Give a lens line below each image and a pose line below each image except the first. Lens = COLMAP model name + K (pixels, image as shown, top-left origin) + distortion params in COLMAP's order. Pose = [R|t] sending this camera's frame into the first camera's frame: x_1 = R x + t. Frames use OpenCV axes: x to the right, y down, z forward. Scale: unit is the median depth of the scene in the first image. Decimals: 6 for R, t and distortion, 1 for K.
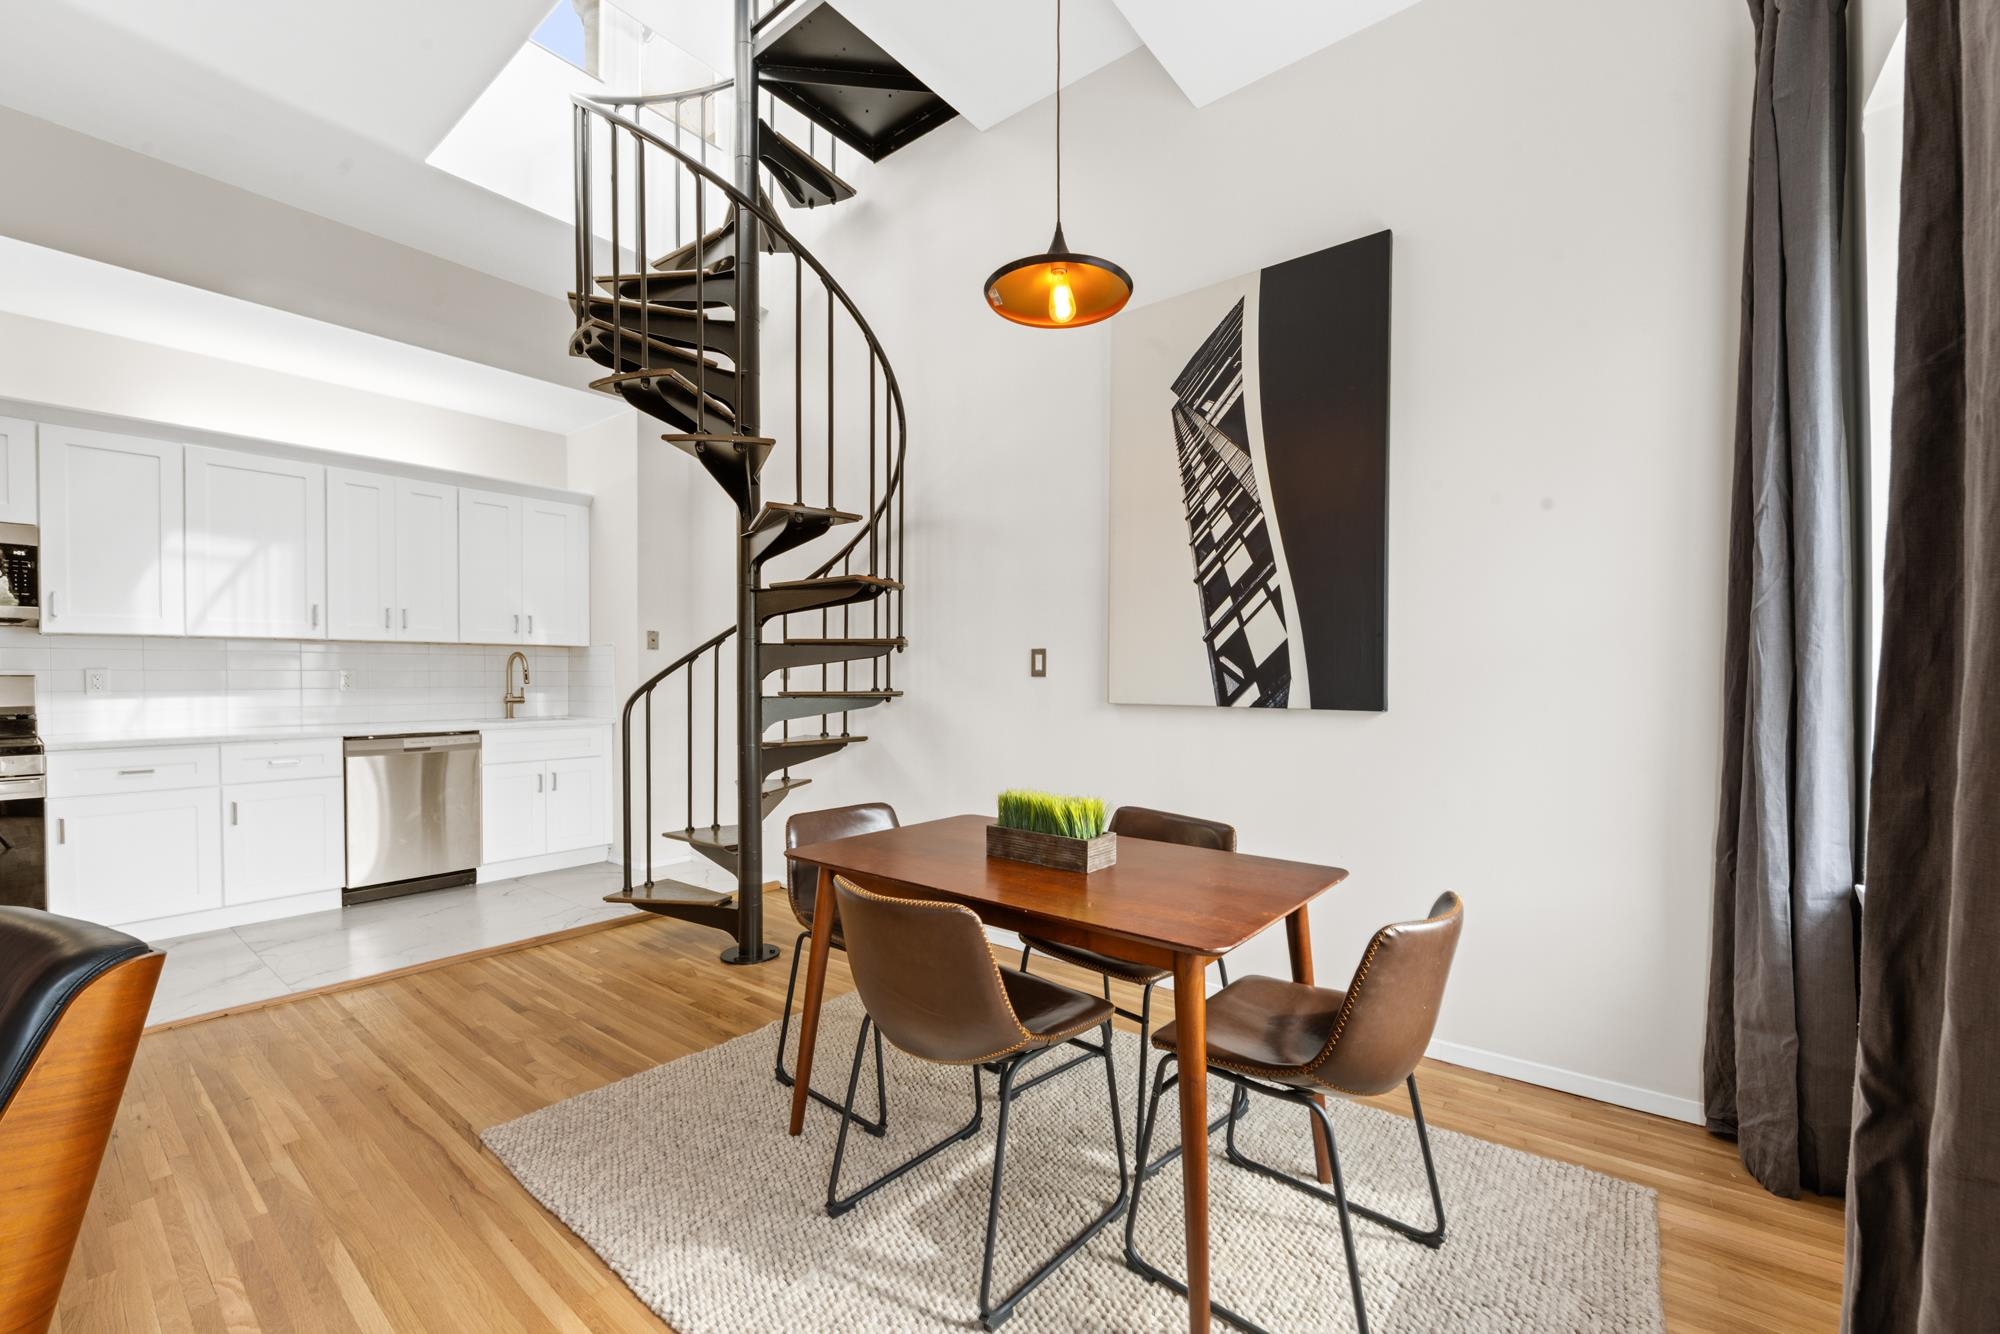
lens RADIAL K [[804.2, 0, 1004.5], [0, 804.2, 685.5], [0, 0, 1]] dist [-0.007819, -0.000076]
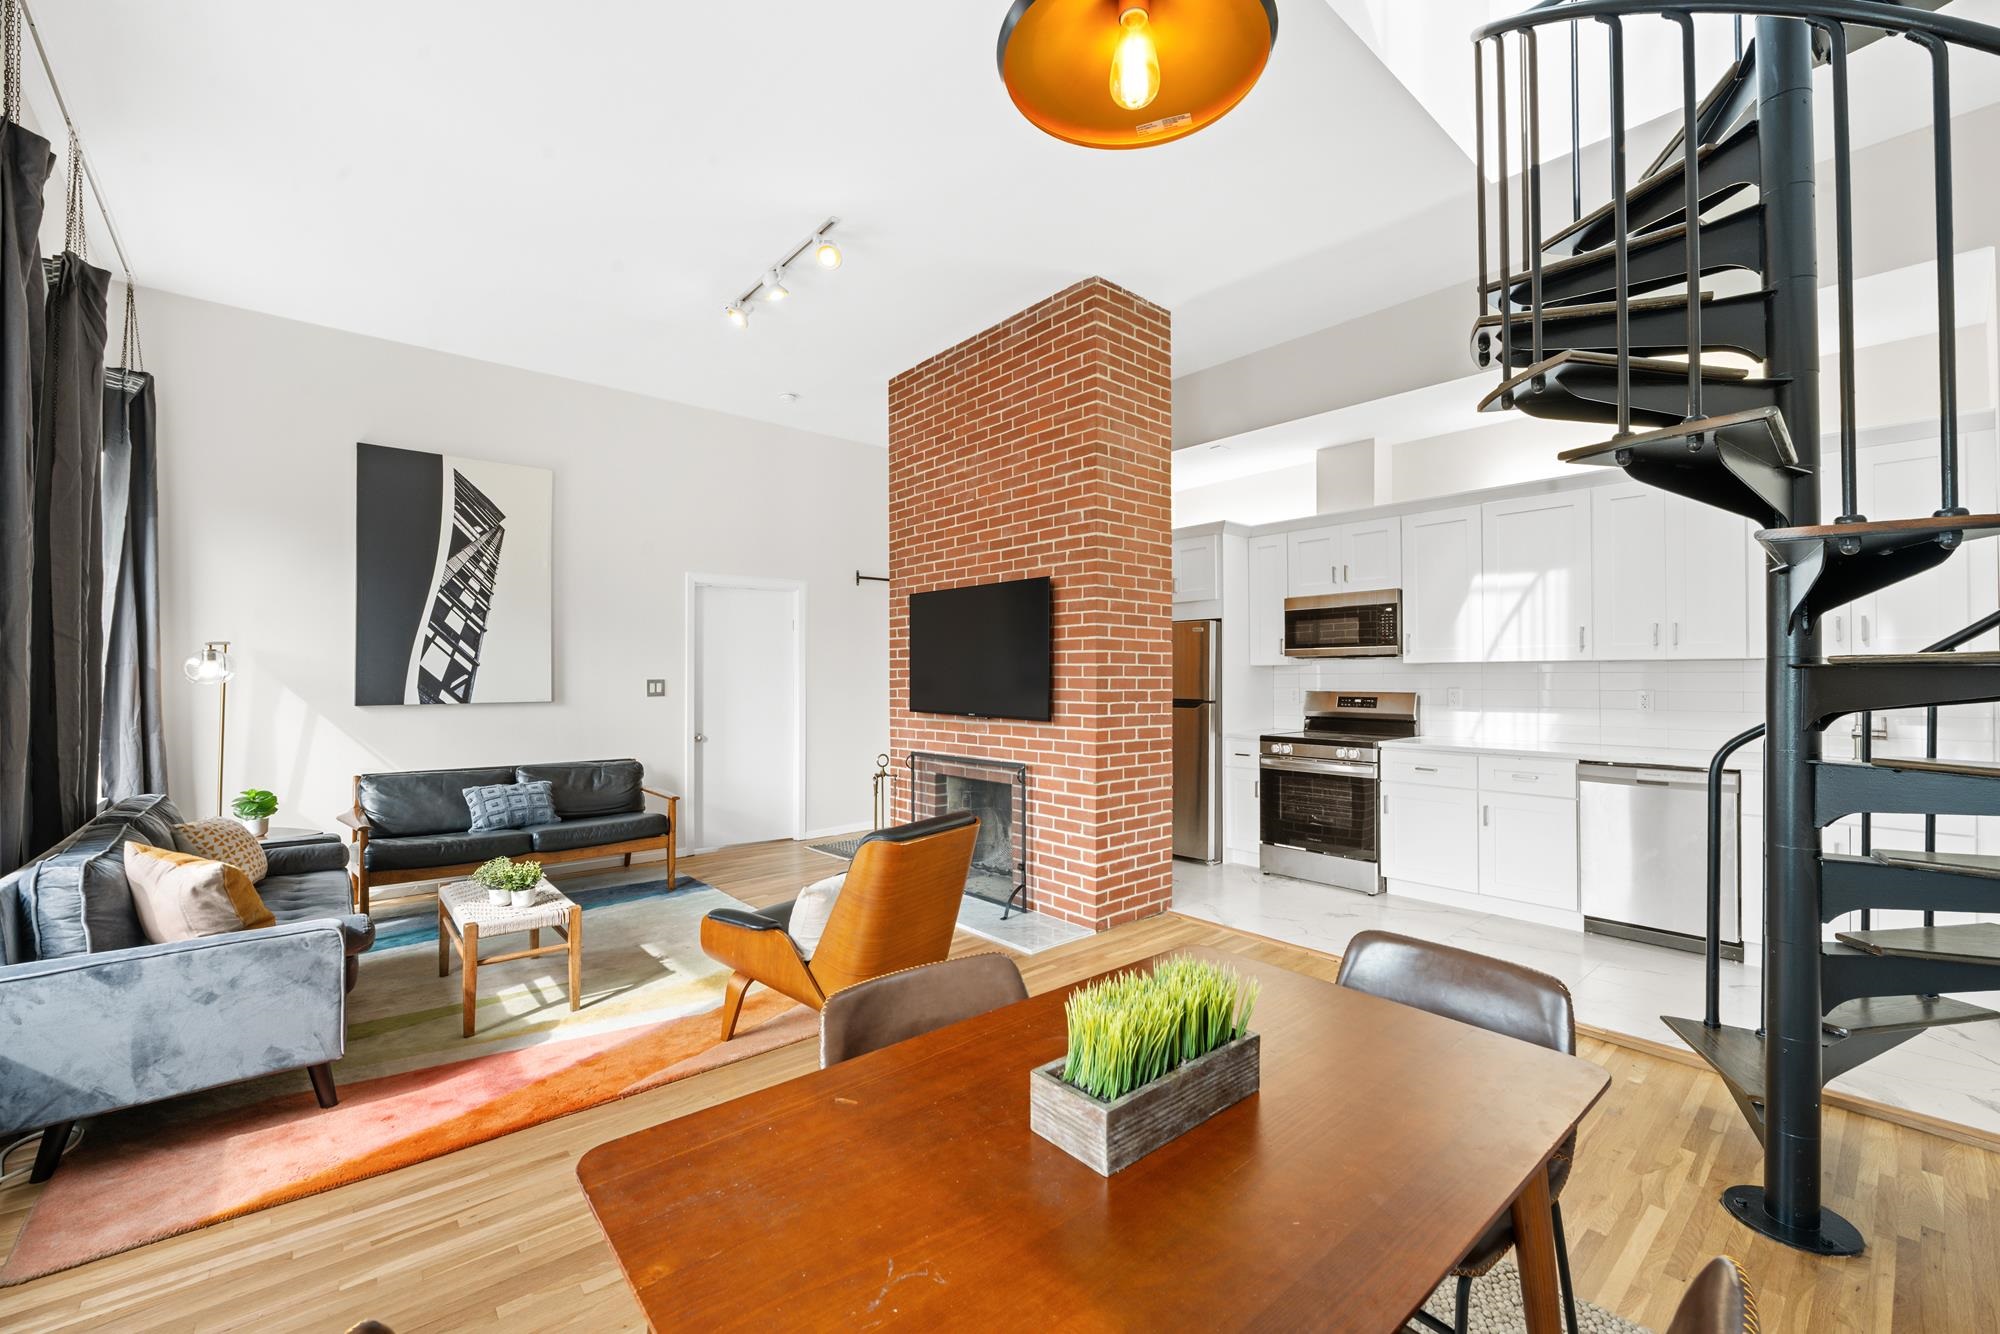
lens RADIAL K [[804.2, 0, 1003.1], [0, 804.2, 669.0], [0, 0, 1]] dist [-0.007819, -0.000076]
pose [[-0.187853, -0.007991, -0.982165, 0.349452], [-0.012030, 0.999911, -0.005834, -0.042284], [0.982123, 0.010720, -0.187933, 0.597392]]
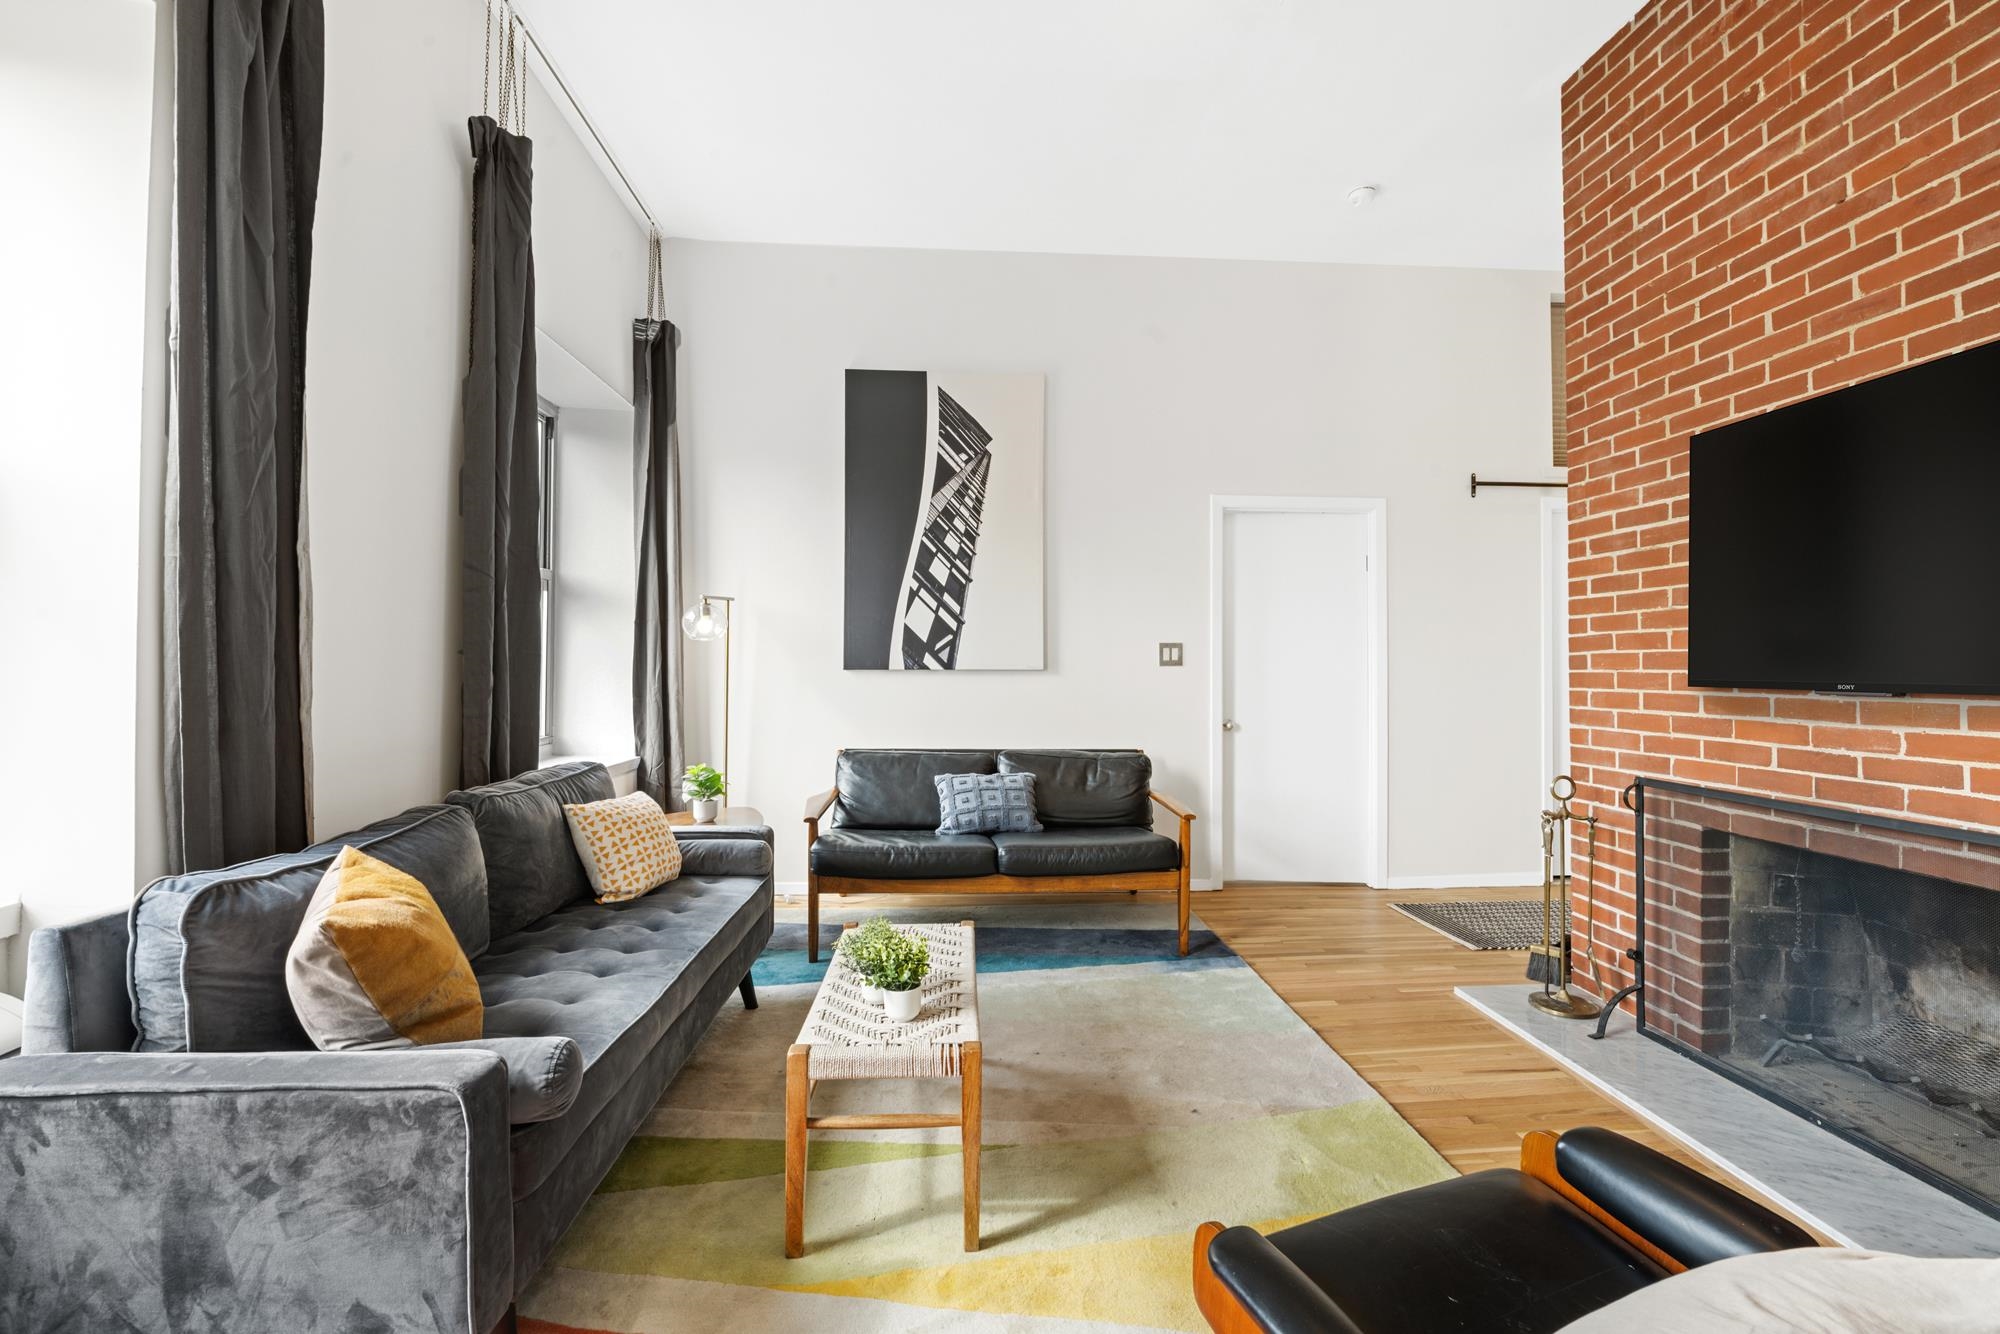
lens RADIAL K [[804.2, 0, 1002.7], [0, 804.2, 652.7], [0, 0, 1]] dist [-0.007819, -0.000076]
pose [[-0.745237, -0.010232, -0.666721, -0.176399], [-0.013179, 0.999913, -0.000615, -0.000587], [0.666669, 0.008328, -0.745307, 0.299767]]
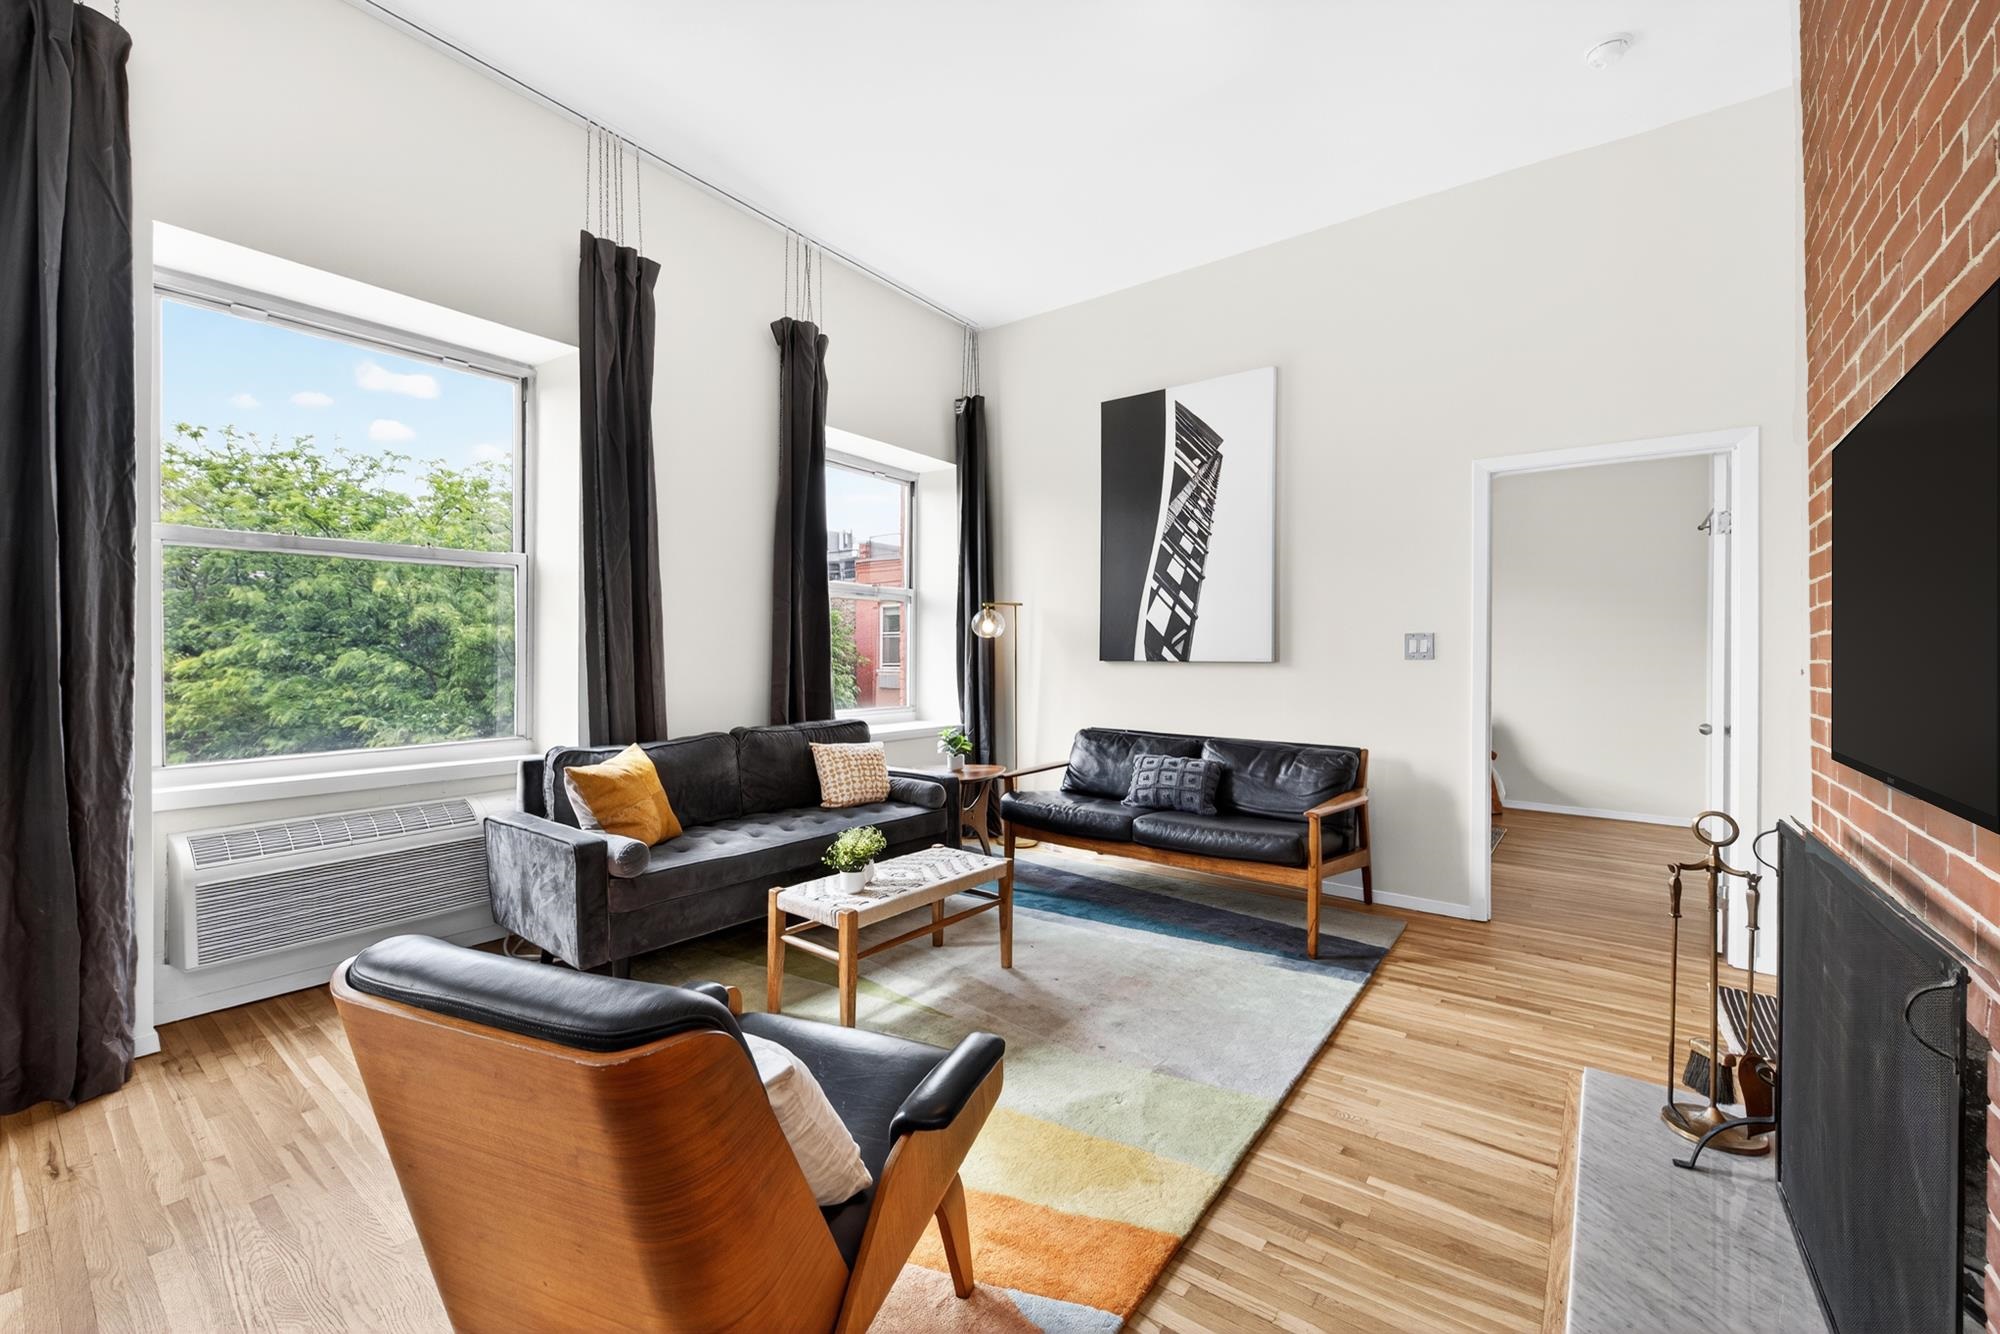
lens RADIAL K [[804.2, 0, 1008.4], [0, 804.2, 649.5], [0, 0, 1]] dist [-0.007819, -0.000076]
pose [[-0.999711, -0.004767, -0.023569, -0.619787], [-0.005050, 0.999916, 0.011963, -0.008633], [0.023510, 0.012079, -0.999651, 0.656957]]
